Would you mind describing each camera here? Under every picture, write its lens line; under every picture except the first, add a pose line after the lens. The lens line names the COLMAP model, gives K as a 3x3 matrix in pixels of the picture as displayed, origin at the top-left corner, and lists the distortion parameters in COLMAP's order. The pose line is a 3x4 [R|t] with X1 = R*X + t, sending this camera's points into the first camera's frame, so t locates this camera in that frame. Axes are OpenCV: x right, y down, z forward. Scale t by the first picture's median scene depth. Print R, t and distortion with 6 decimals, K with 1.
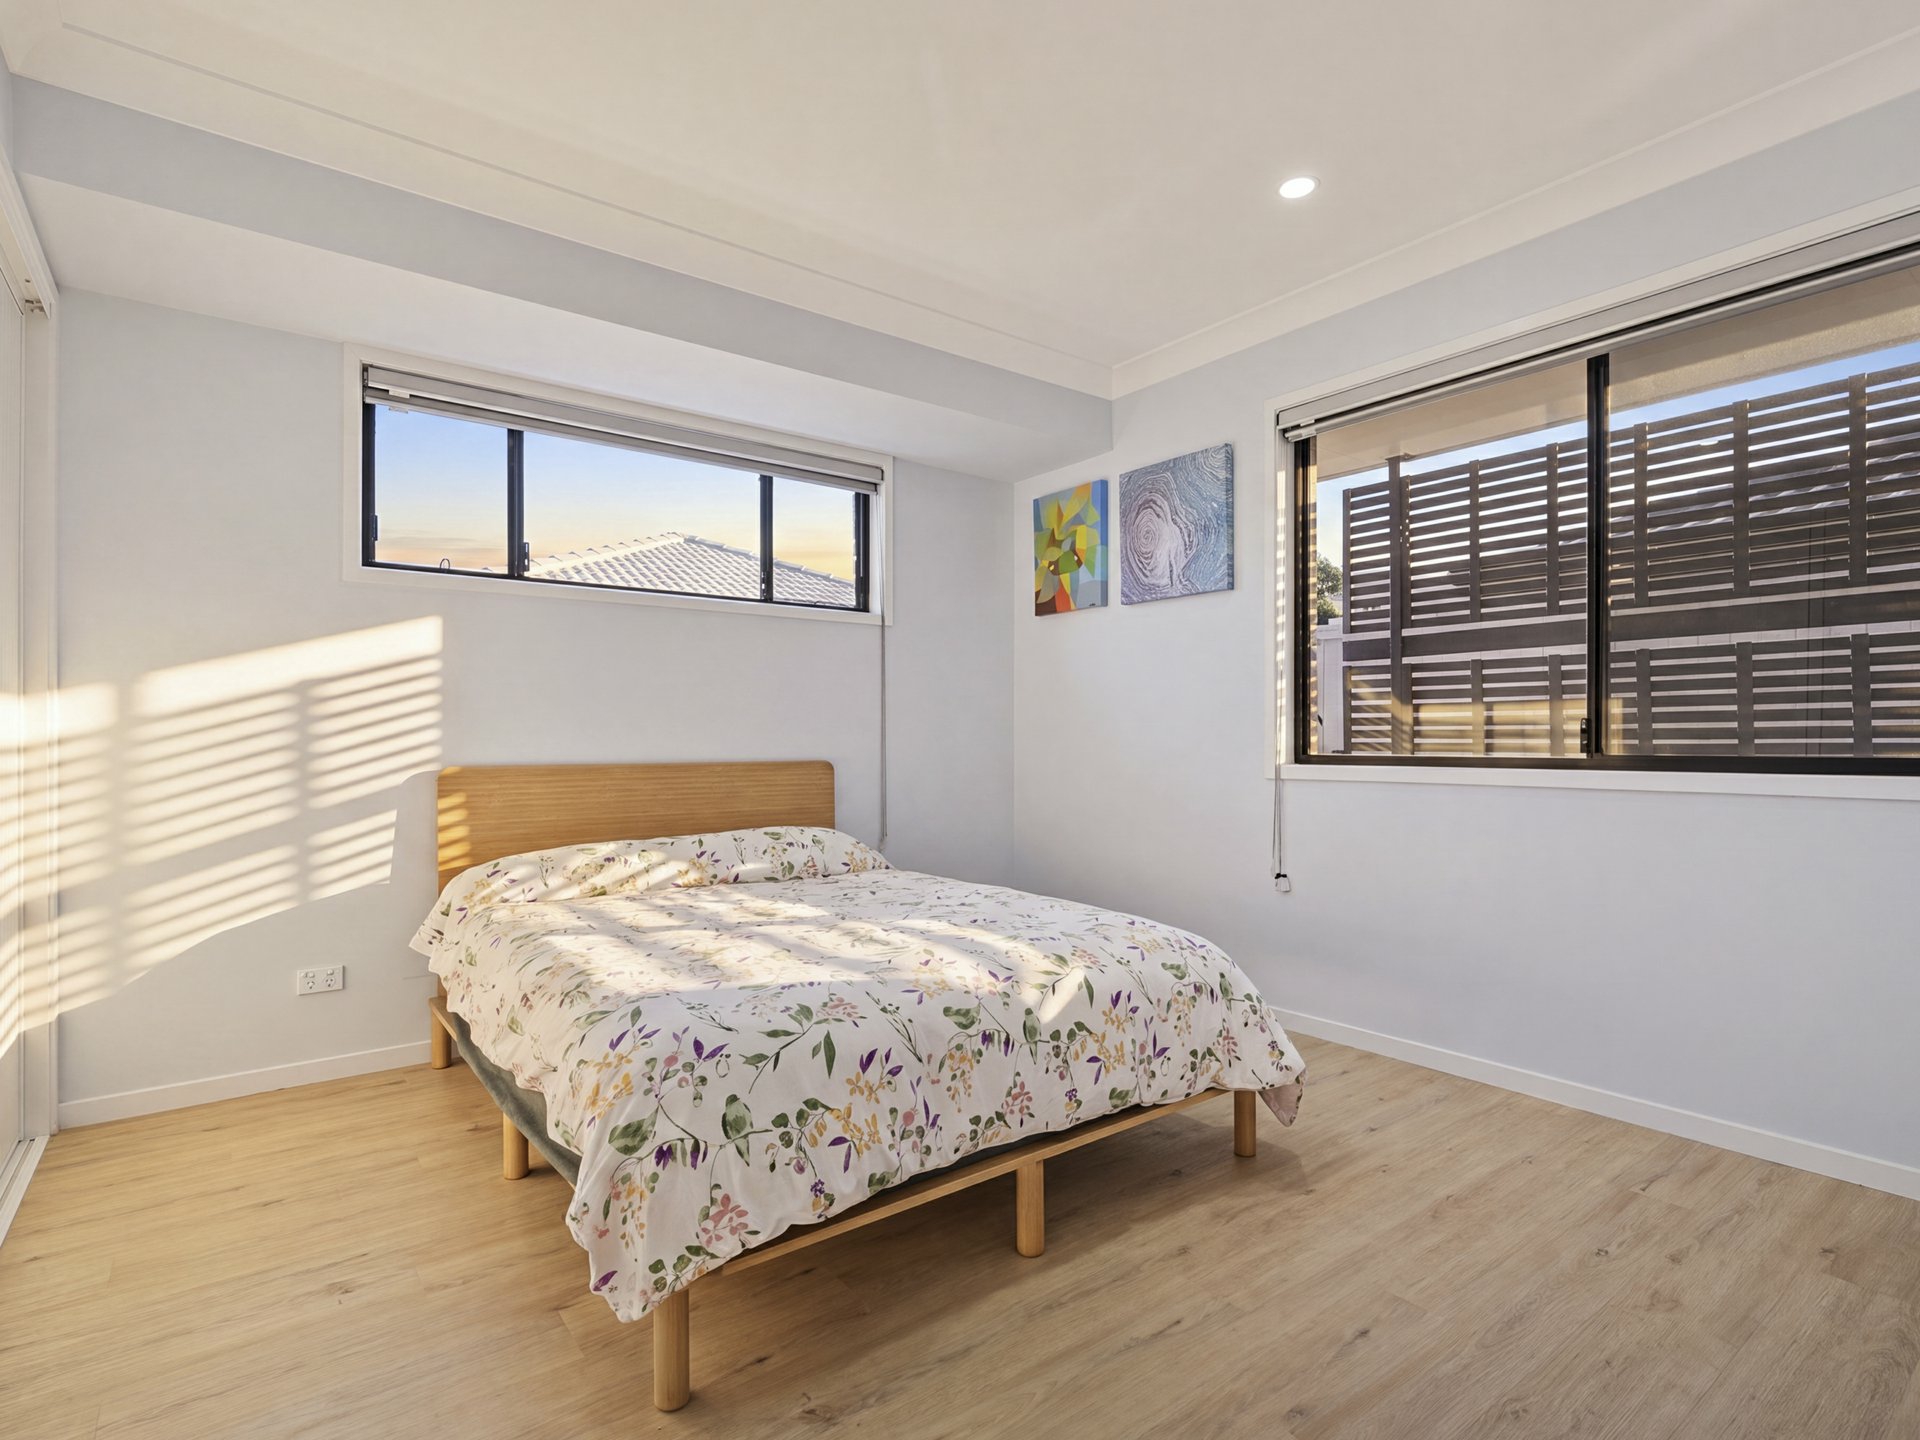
lens RADIAL K [[973.6, 0, 980.1], [0, 973.6, 727.7], [0, 0, 1]] dist [0.005419, 0.000614]
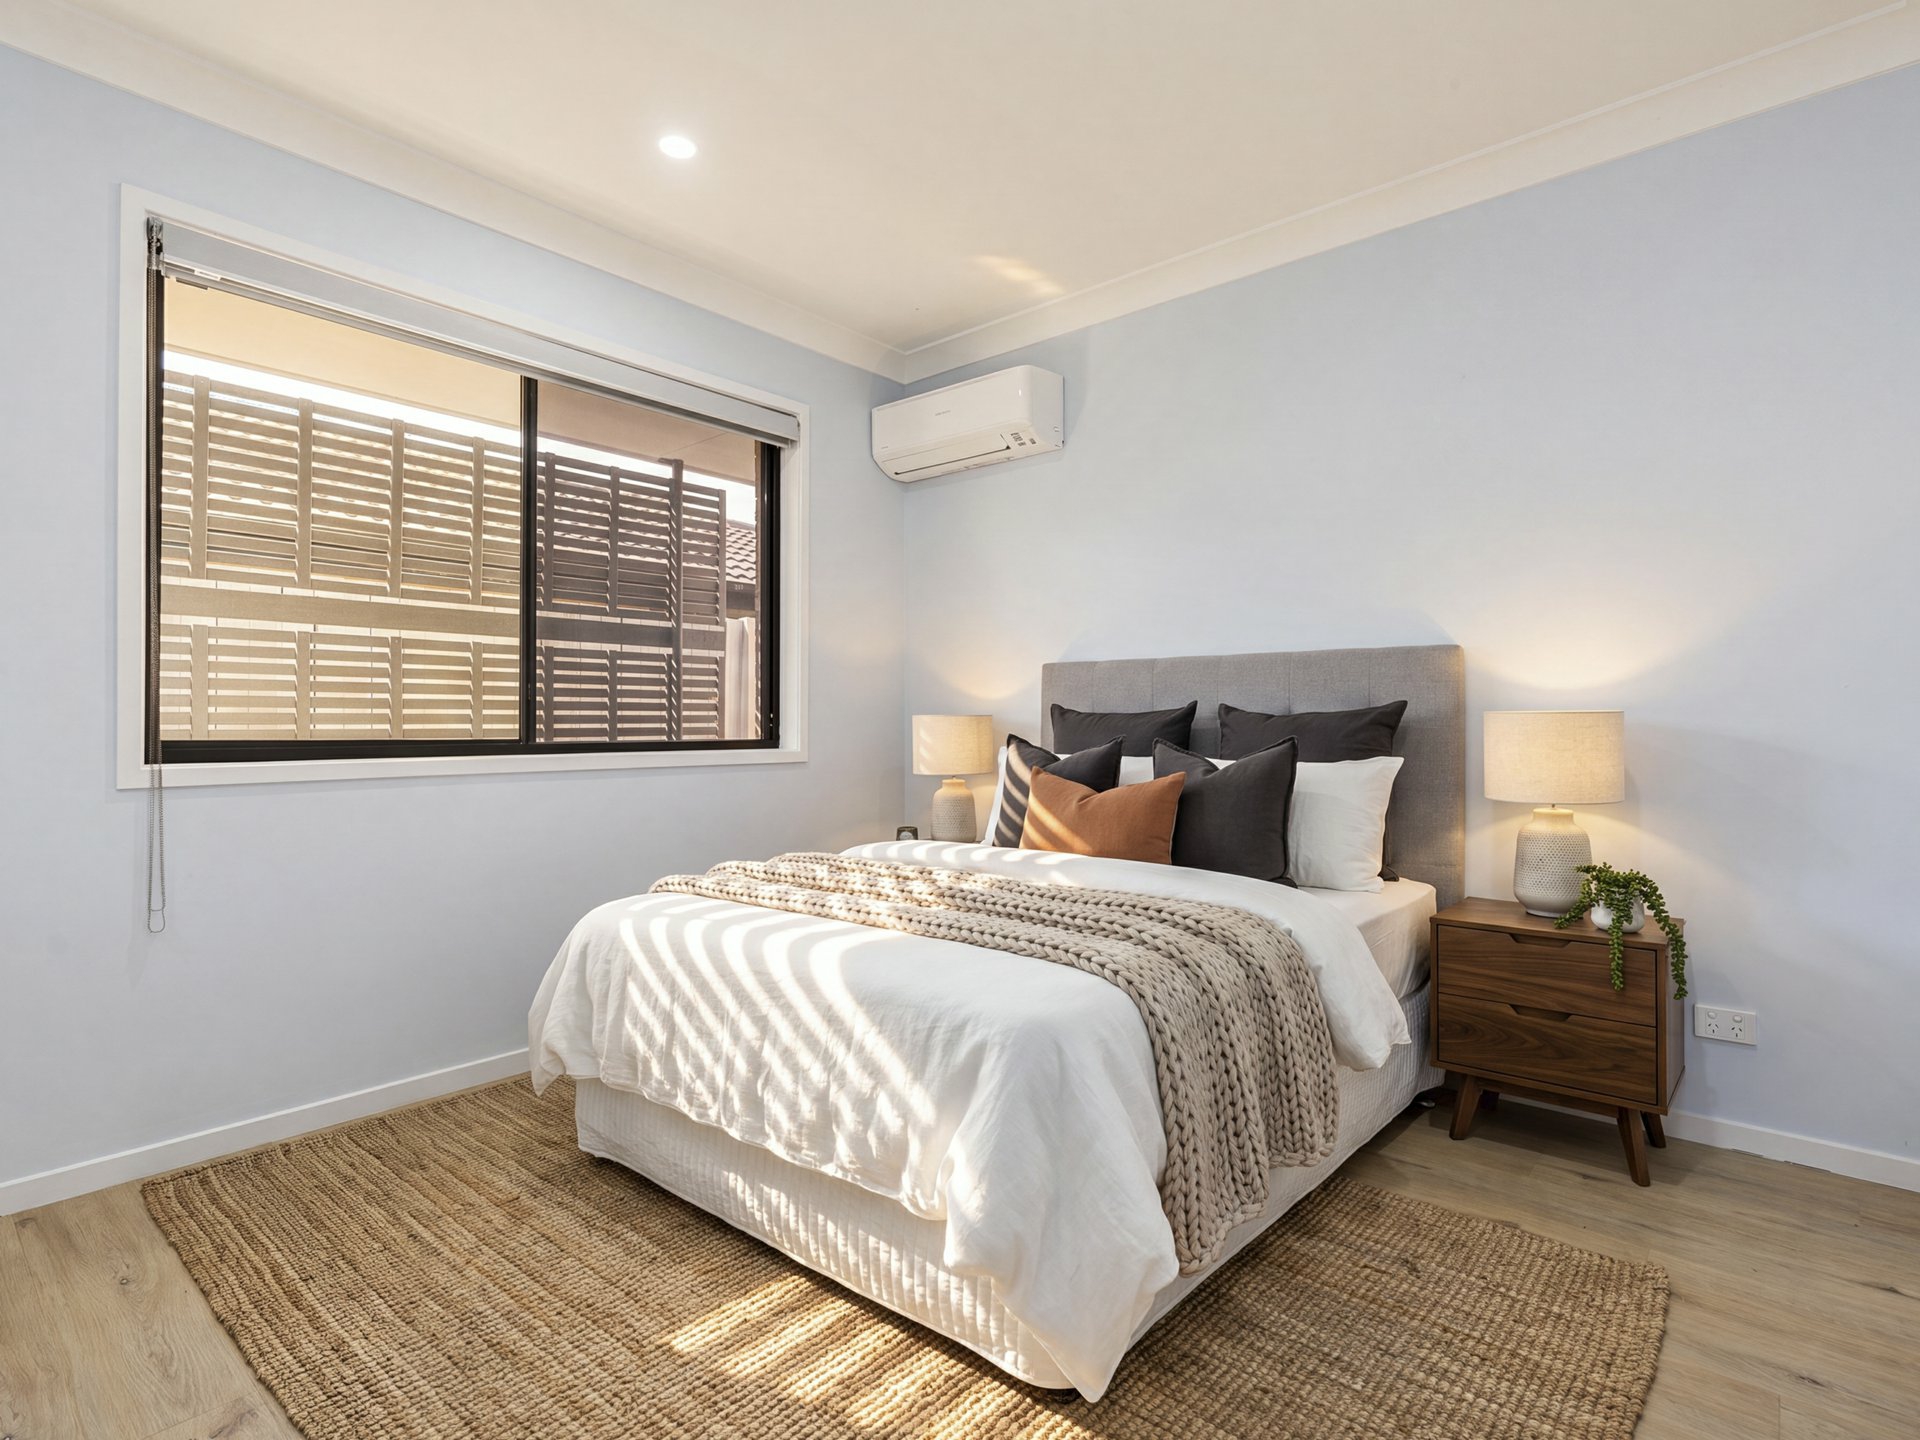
lens RADIAL K [[973.6, 0, 980.5], [0, 973.6, 723.8], [0, 0, 1]] dist [0.005419, 0.000614]
pose [[-0.214902, -0.000295, 0.976635, -0.550366], [-0.012743, 0.999916, -0.002502, 0.006649], [-0.976552, -0.012983, -0.214888, 0.724402]]
